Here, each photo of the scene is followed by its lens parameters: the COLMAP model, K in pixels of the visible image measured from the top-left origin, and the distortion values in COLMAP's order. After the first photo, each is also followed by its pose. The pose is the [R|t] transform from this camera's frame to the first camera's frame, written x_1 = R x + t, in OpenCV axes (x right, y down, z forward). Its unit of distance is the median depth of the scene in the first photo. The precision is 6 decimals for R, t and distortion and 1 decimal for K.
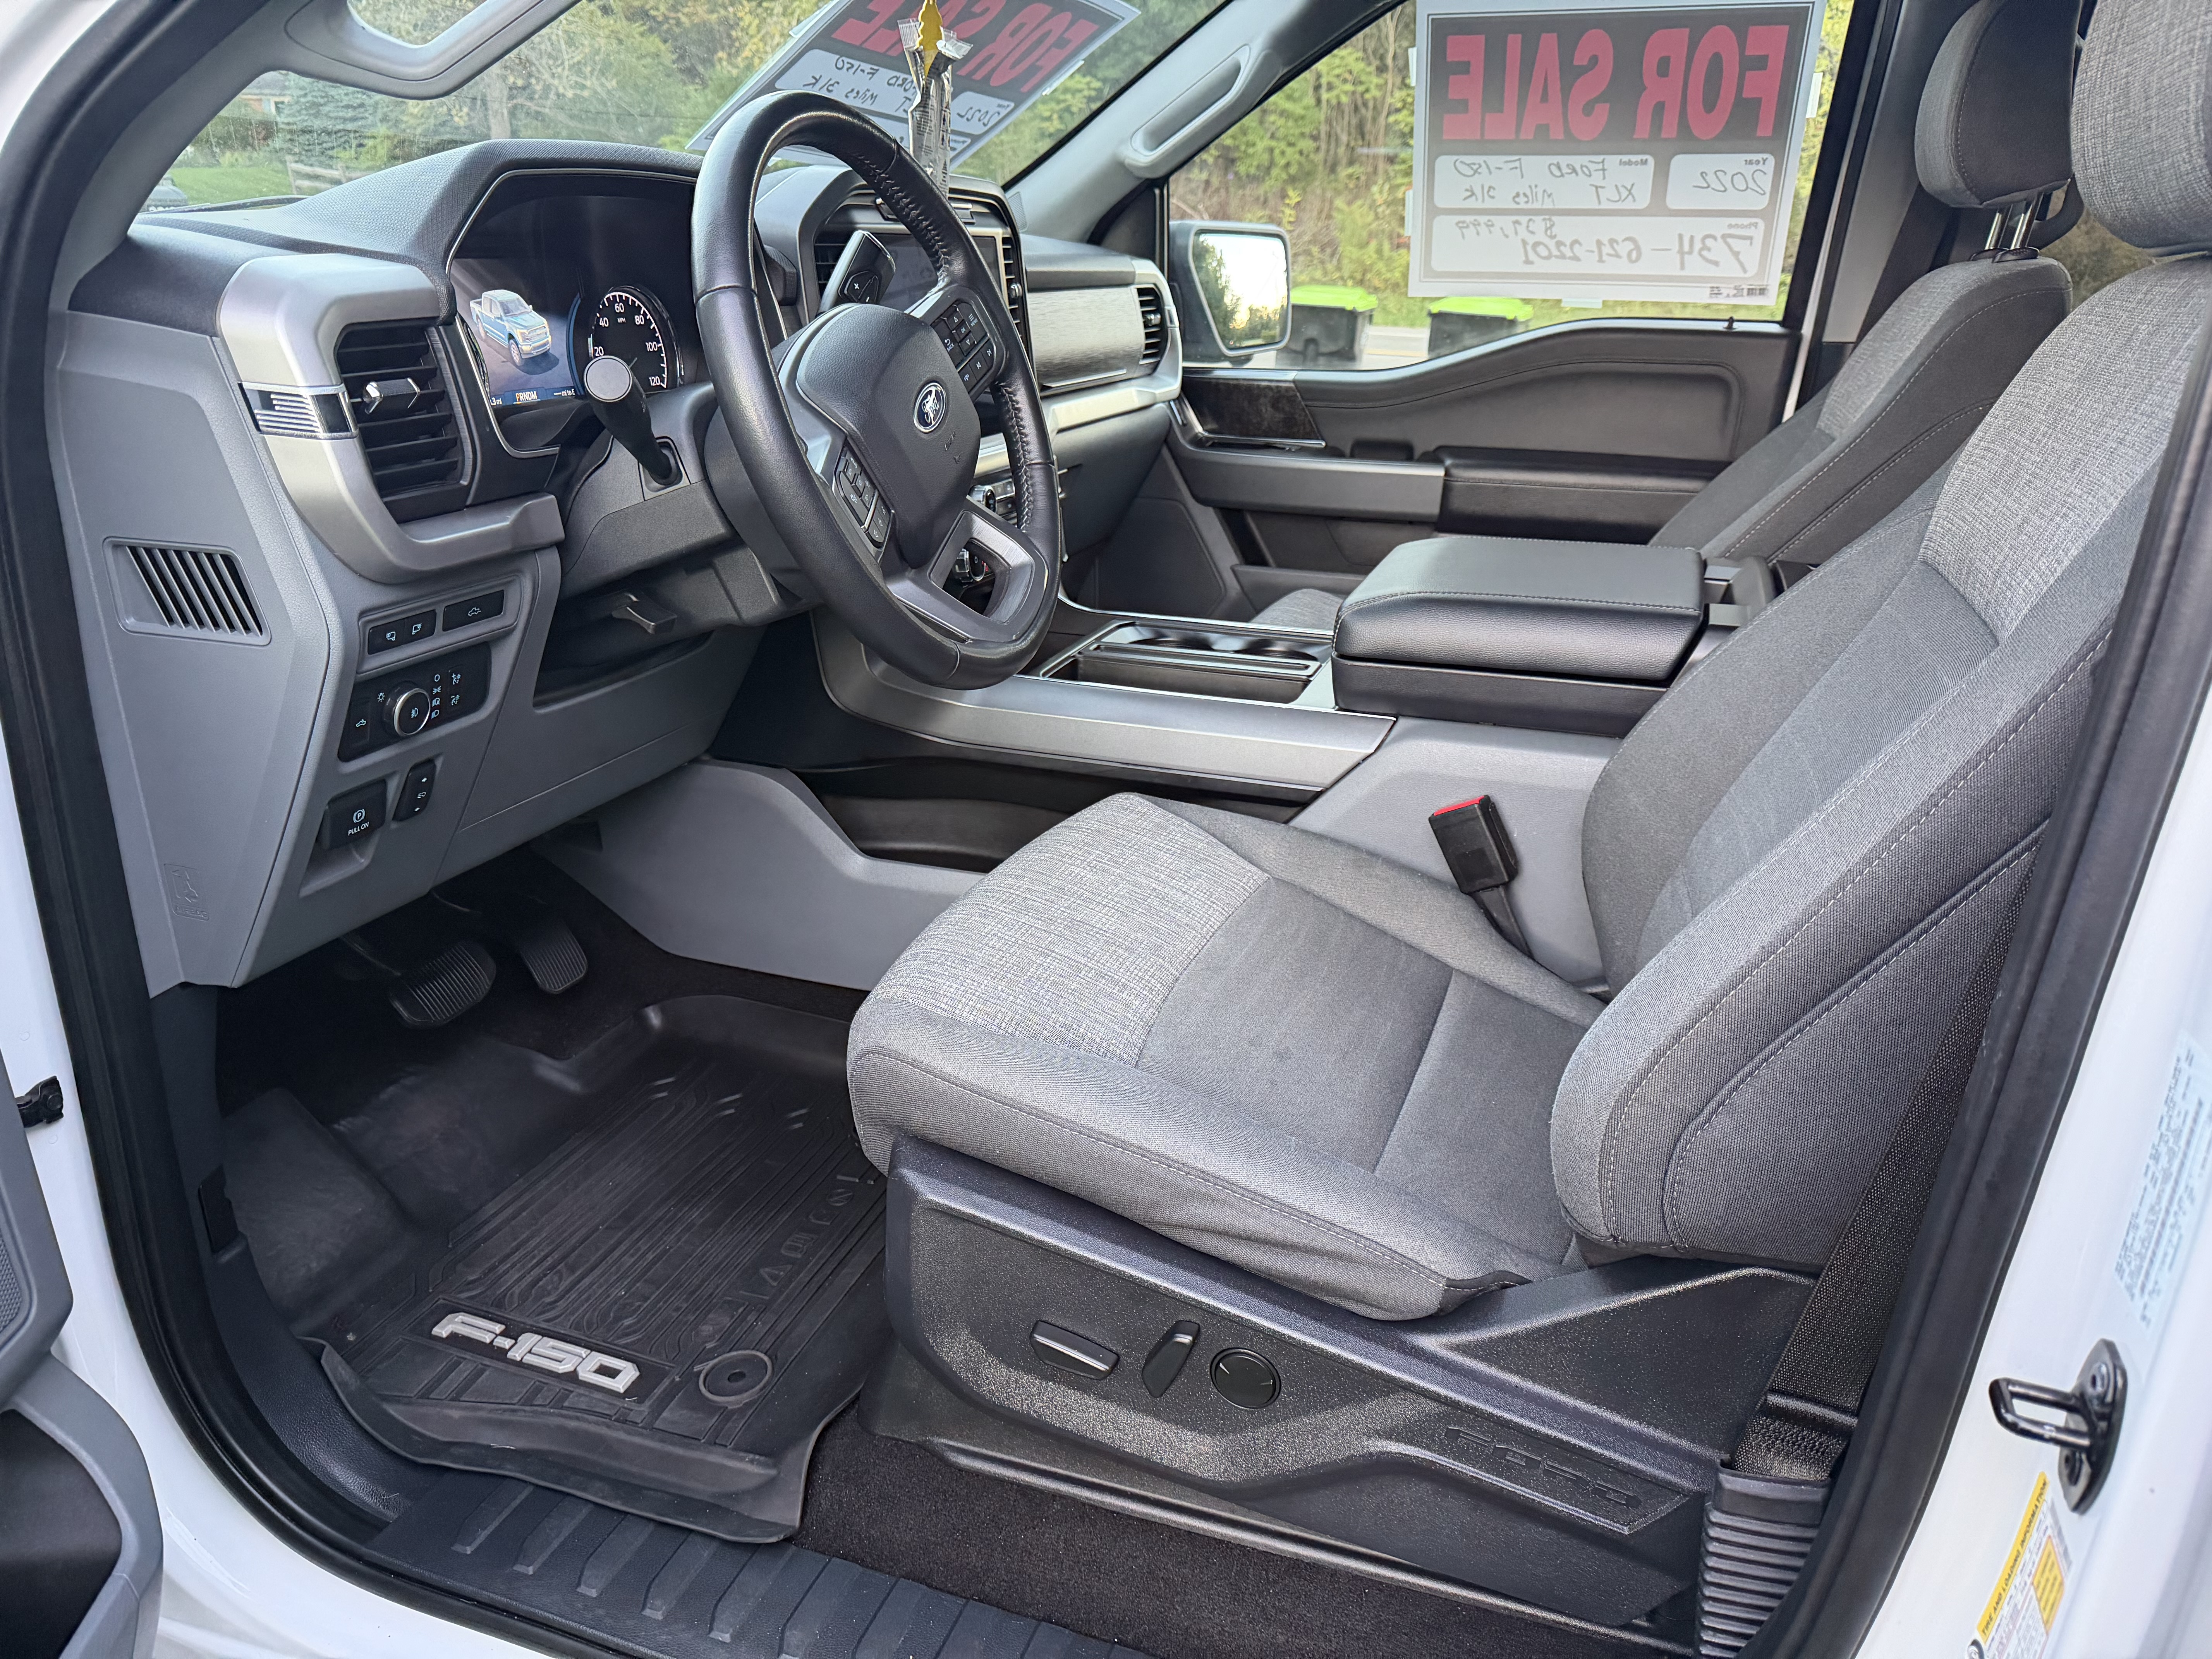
lens RADIAL K [[1562.0, 0, 1128.2], [0, 1562.0, 812.6], [0, 0, 1]] dist [0.021315, -0.034804]
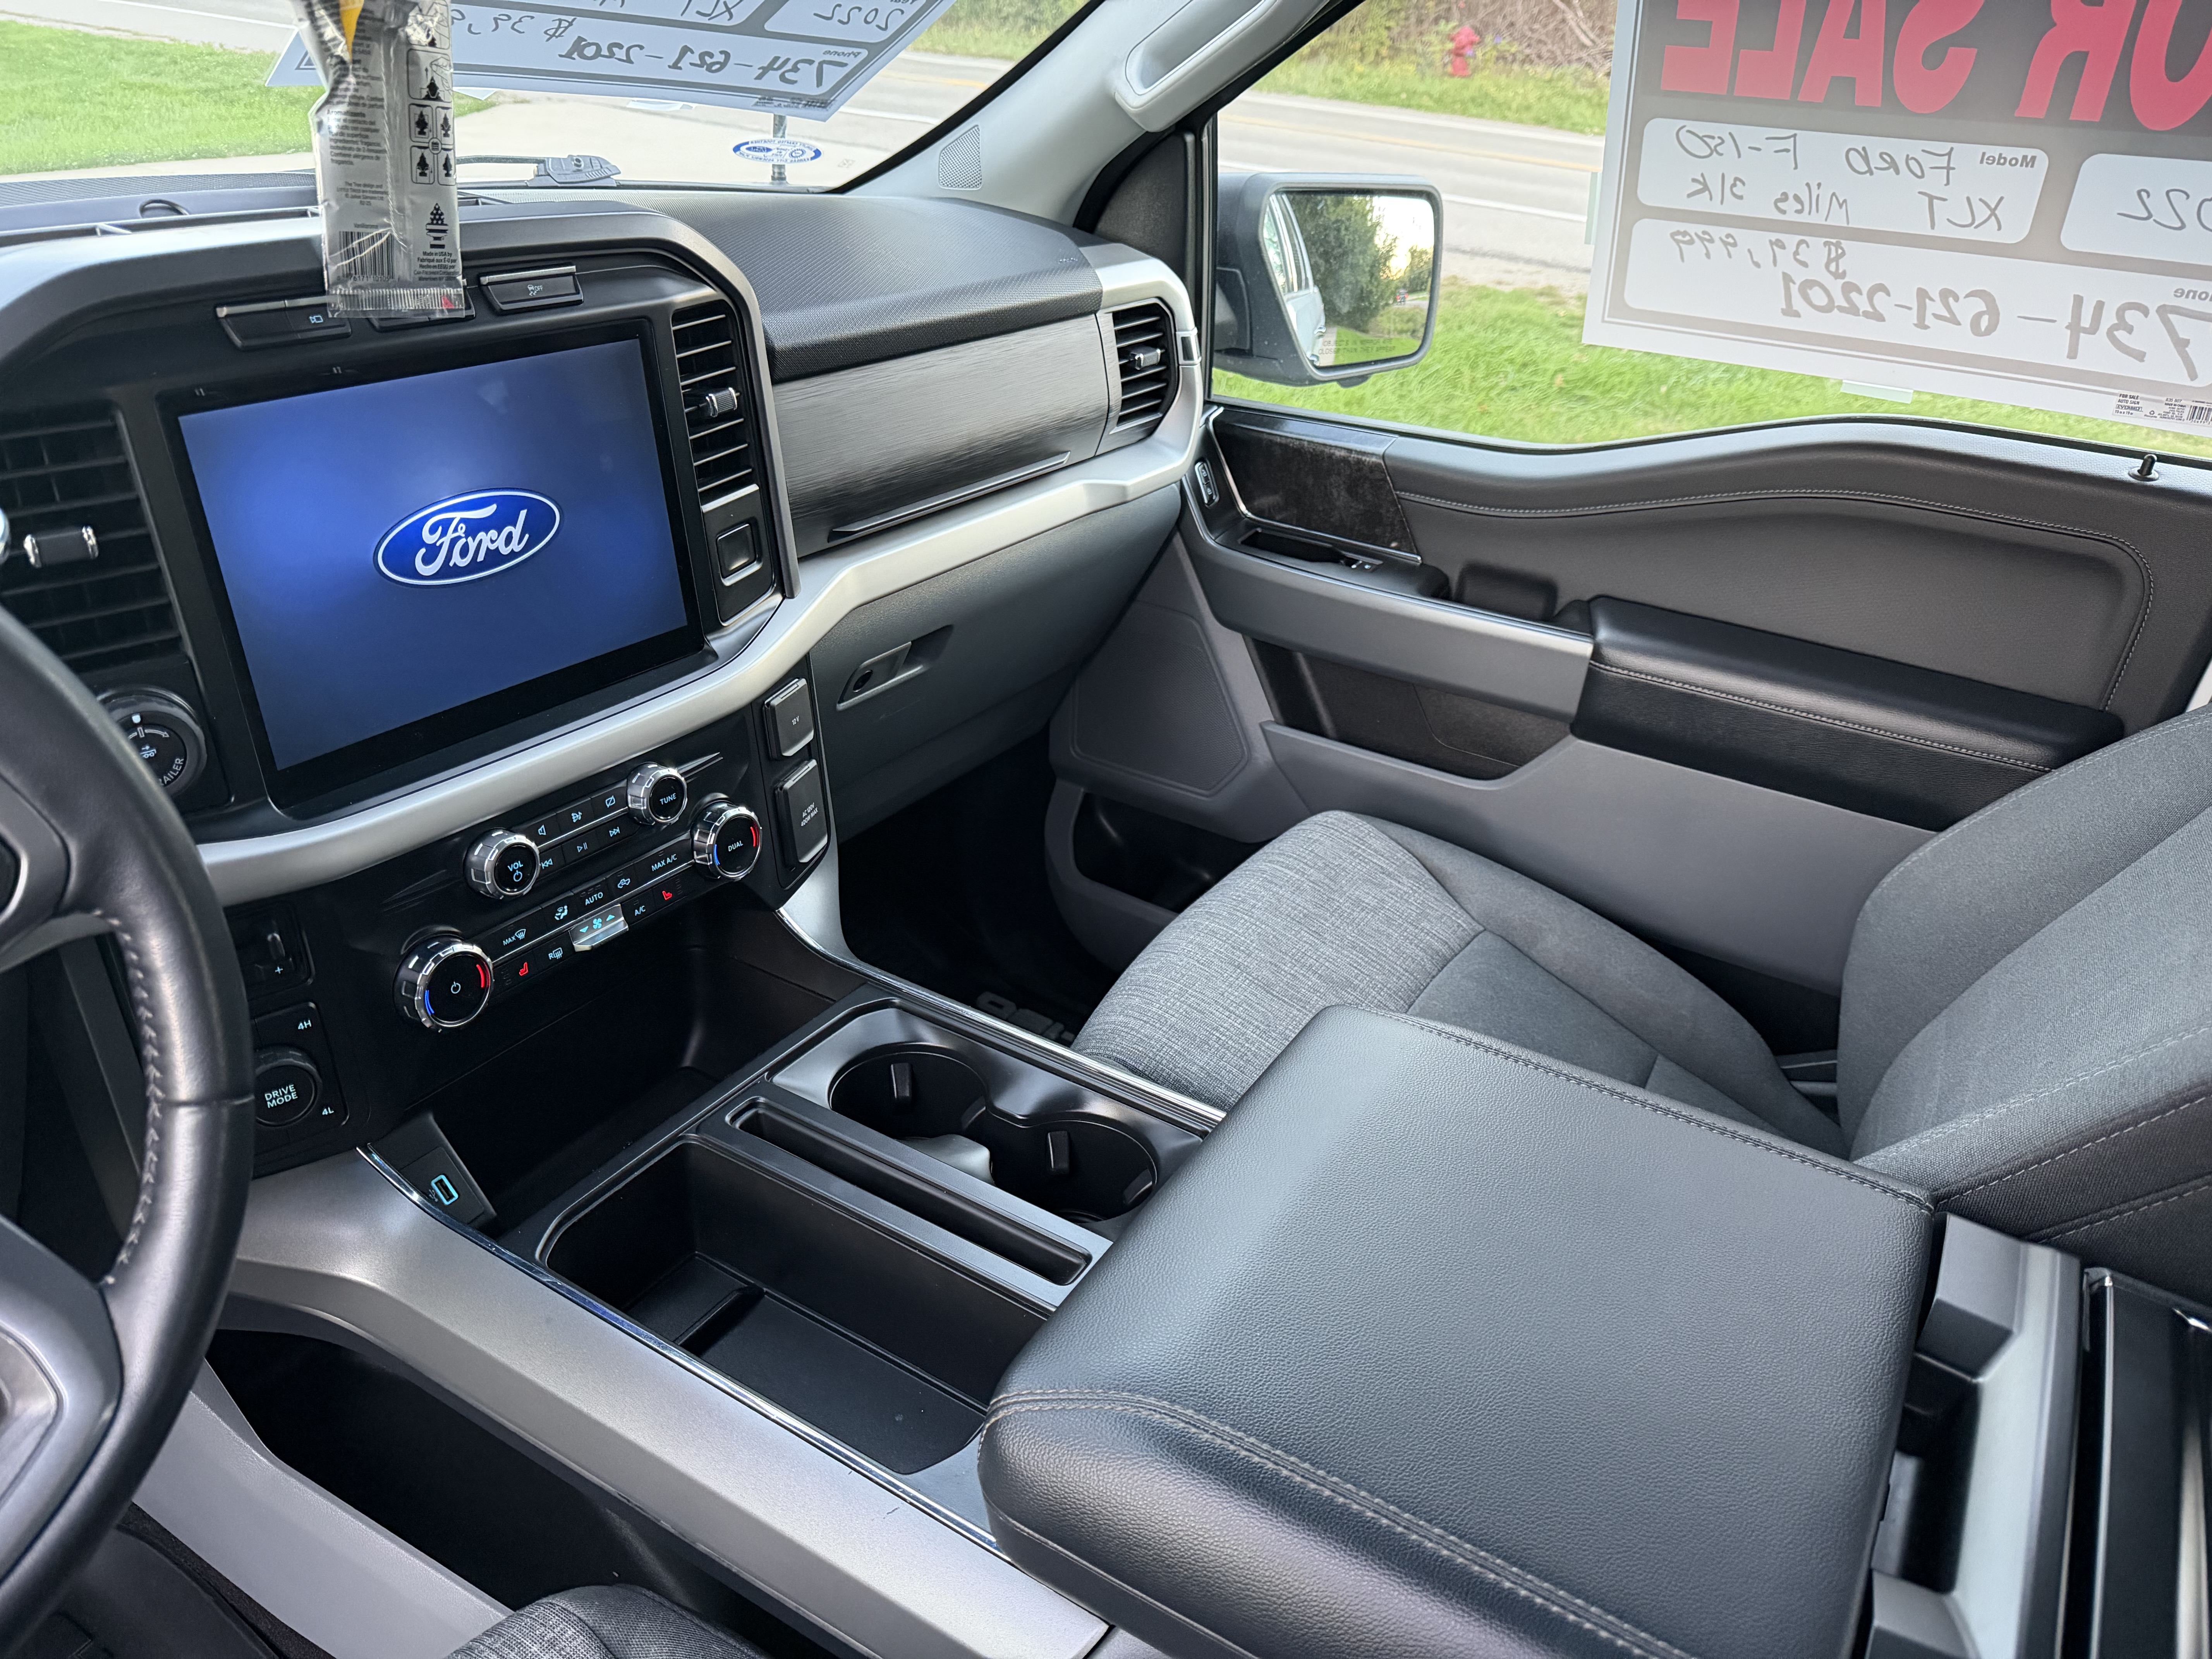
lens RADIAL K [[1562.0, 0, 1125.8], [0, 1562.0, 810.2], [0, 0, 1]] dist [0.021315, -0.034804]
pose [[0.977826, 0.129020, -0.164953, 0.136561], [-0.109895, 0.986641, 0.120263, -0.215456], [0.178265, -0.099469, 0.978942, 0.377253]]
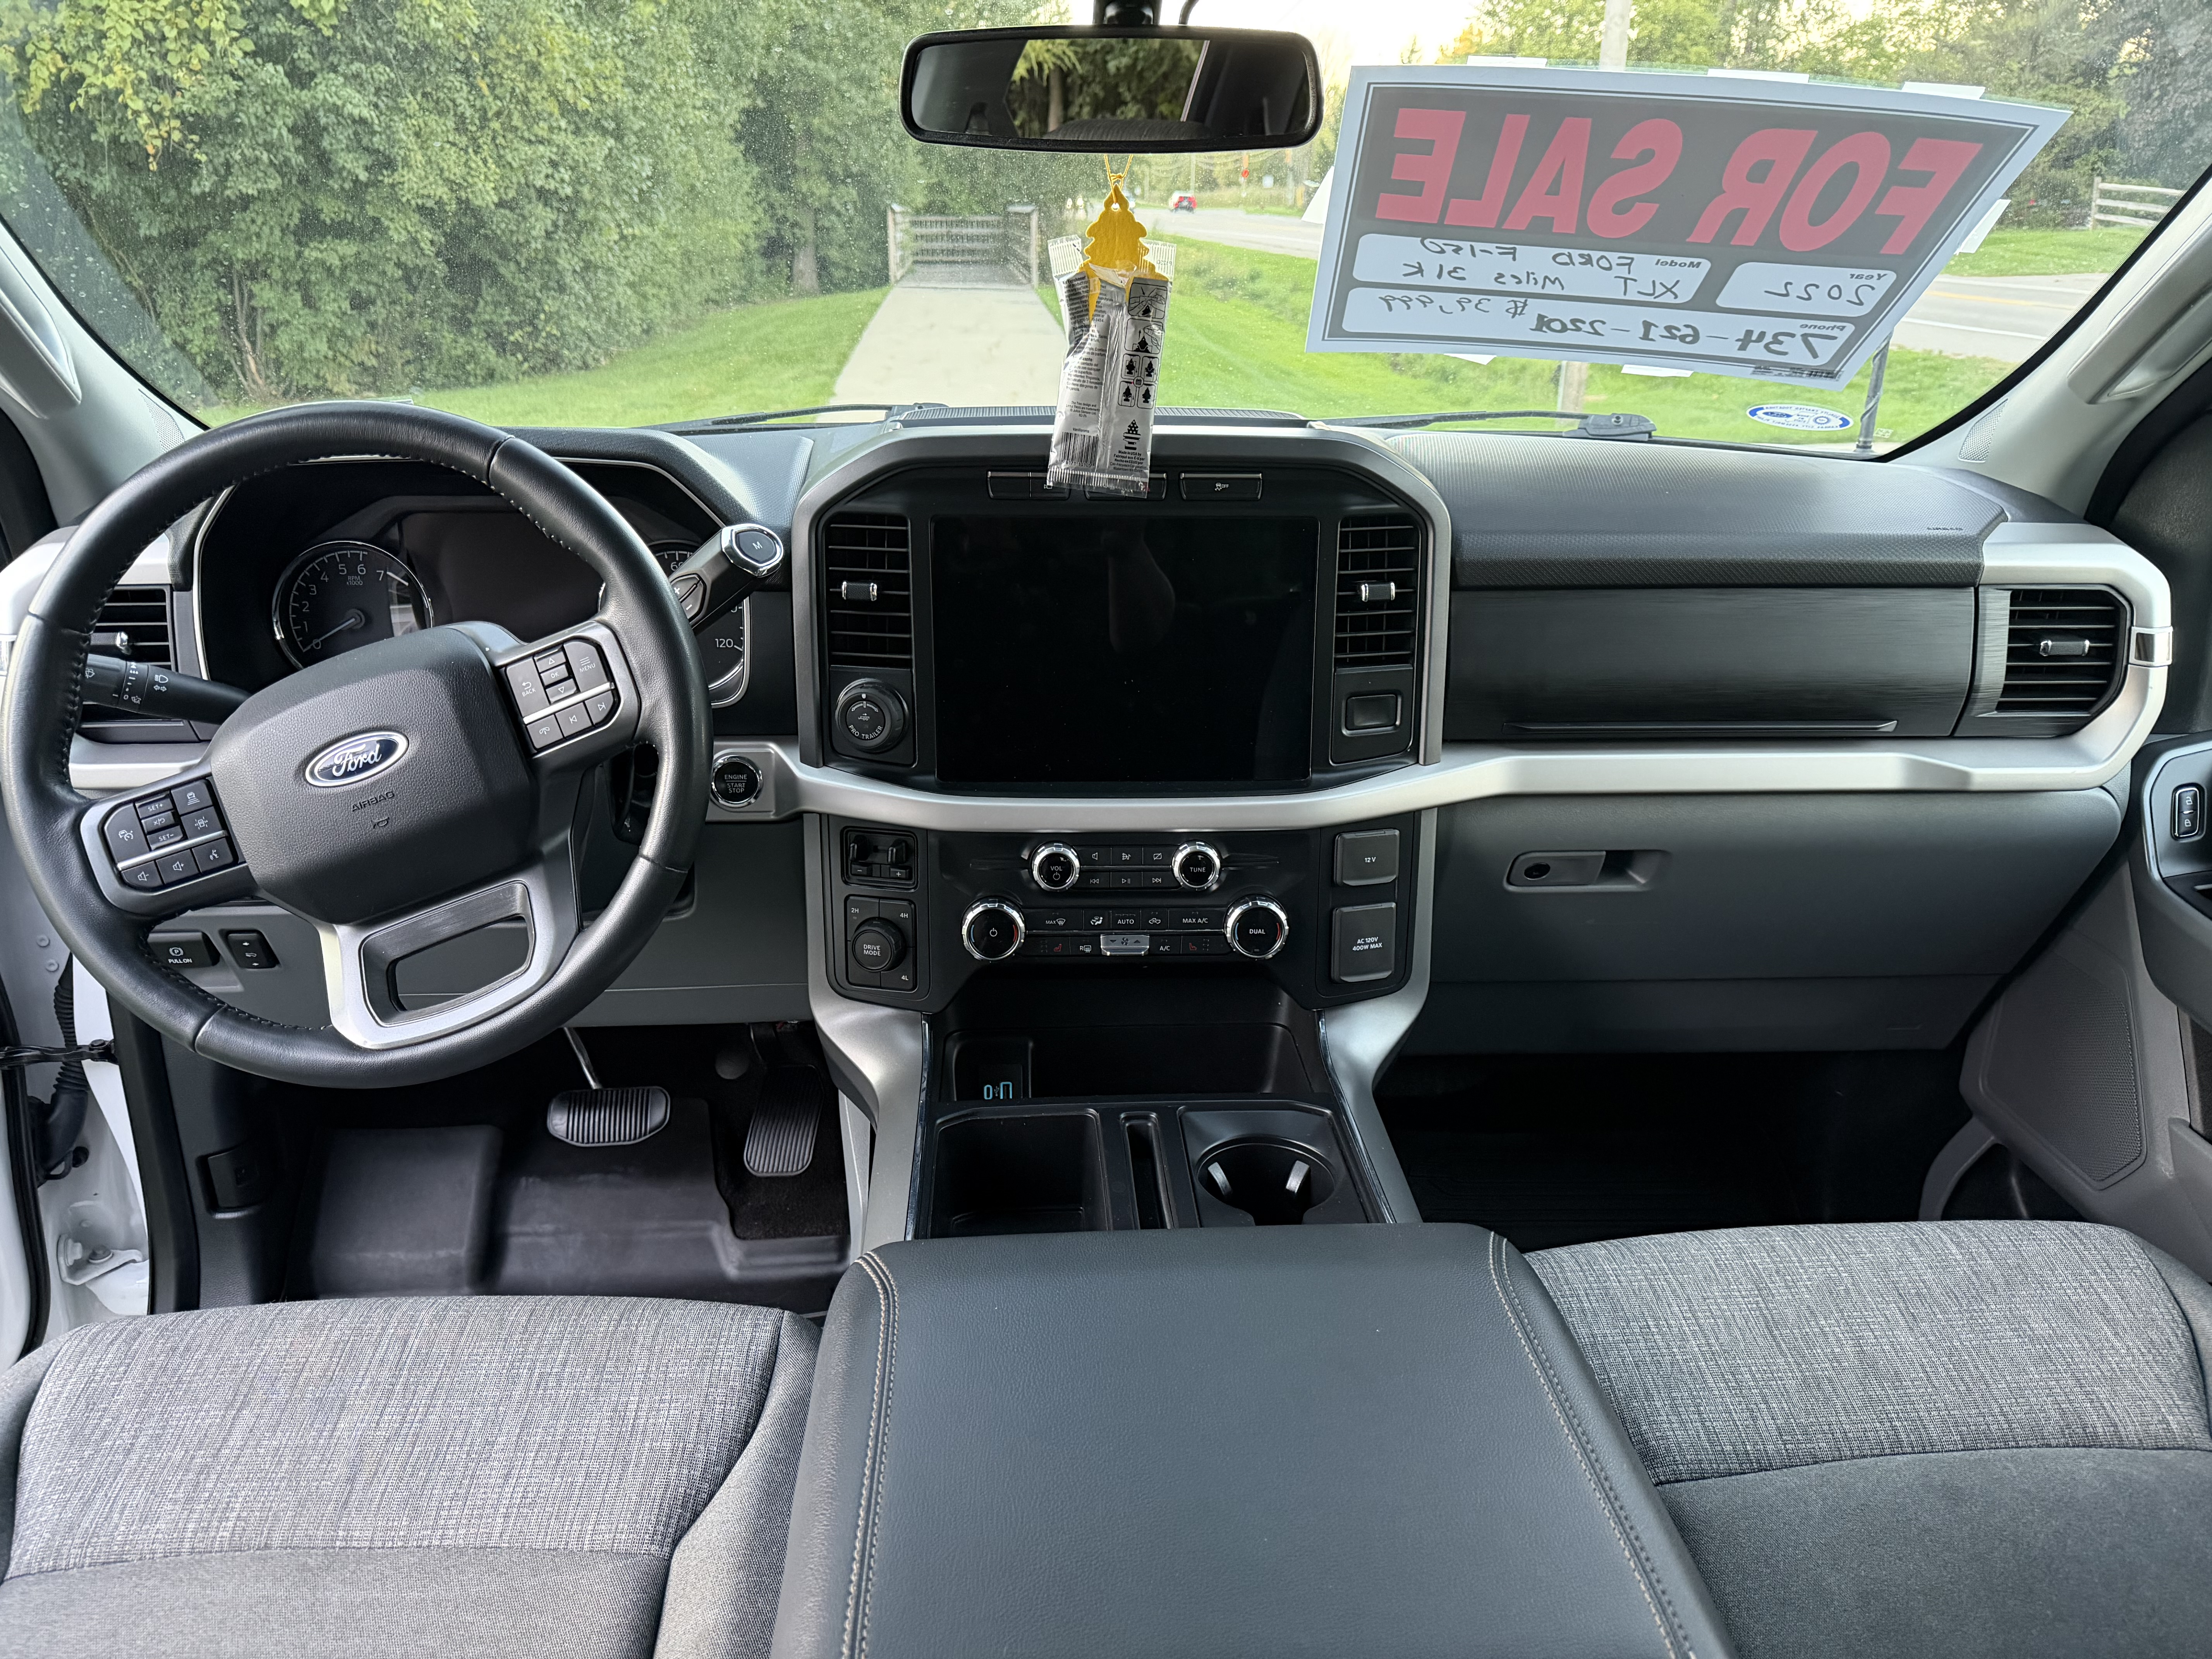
lens RADIAL K [[1562.0, 0, 1150.1], [0, 1562.0, 831.5], [0, 0, 1]] dist [0.021315, -0.034804]
pose [[0.393228, 0.306227, -0.866947, 0.392270], [-0.320068, 0.929522, 0.183154, -0.258323], [0.861933, 0.205461, 0.463527, 0.494986]]
